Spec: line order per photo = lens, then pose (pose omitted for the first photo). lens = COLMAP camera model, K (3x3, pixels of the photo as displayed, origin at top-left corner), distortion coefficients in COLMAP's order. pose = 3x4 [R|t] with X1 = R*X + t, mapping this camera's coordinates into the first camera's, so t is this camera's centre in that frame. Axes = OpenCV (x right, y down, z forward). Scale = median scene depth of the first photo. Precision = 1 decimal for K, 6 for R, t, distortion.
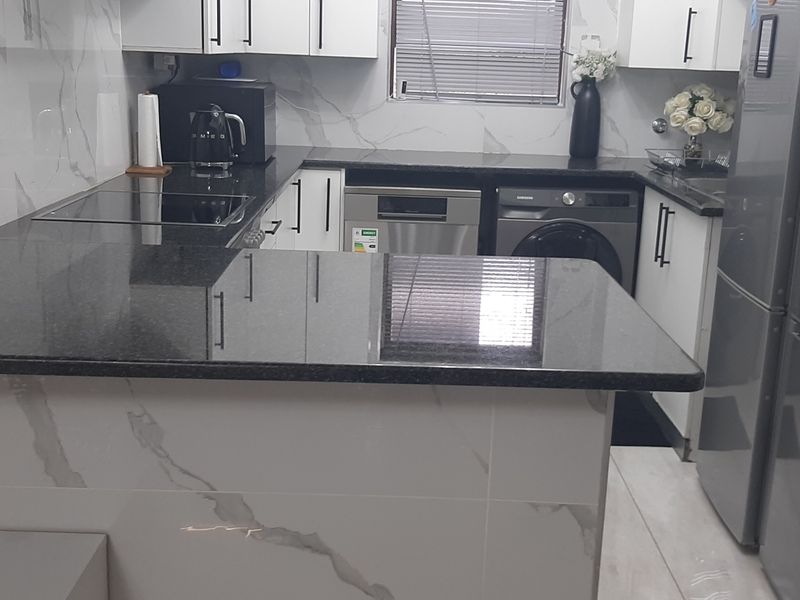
lens RADIAL K [[1008.2, 0, 406.2], [0, 1008.2, 295.2], [0, 0, 1]] dist [0.180414, -0.538784]
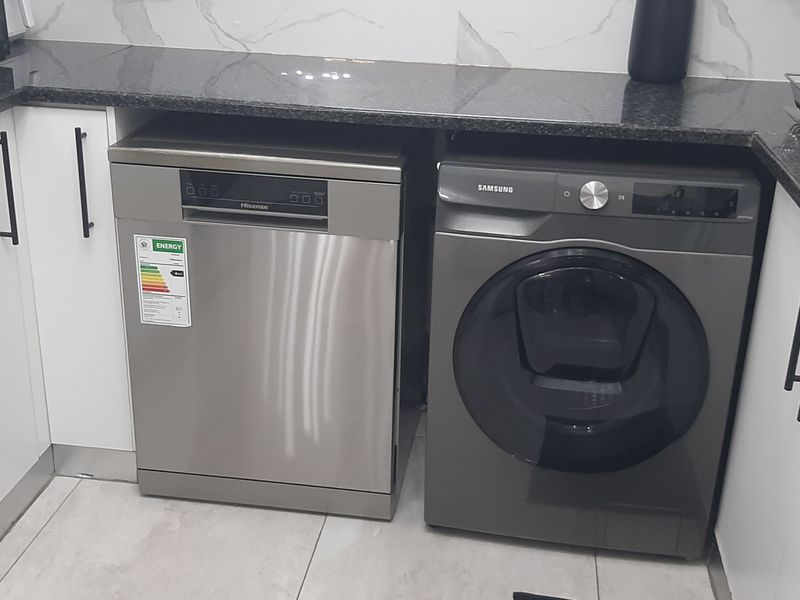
lens RADIAL K [[1008.2, 0, 406.2], [0, 1008.2, 295.2], [0, 0, 1]] dist [0.180414, -0.538784]
pose [[0.992151, 0.046261, -0.116177, 0.129983], [-0.030142, 0.990133, 0.136848, -0.107468], [0.121361, -0.132272, 0.983756, 0.542917]]
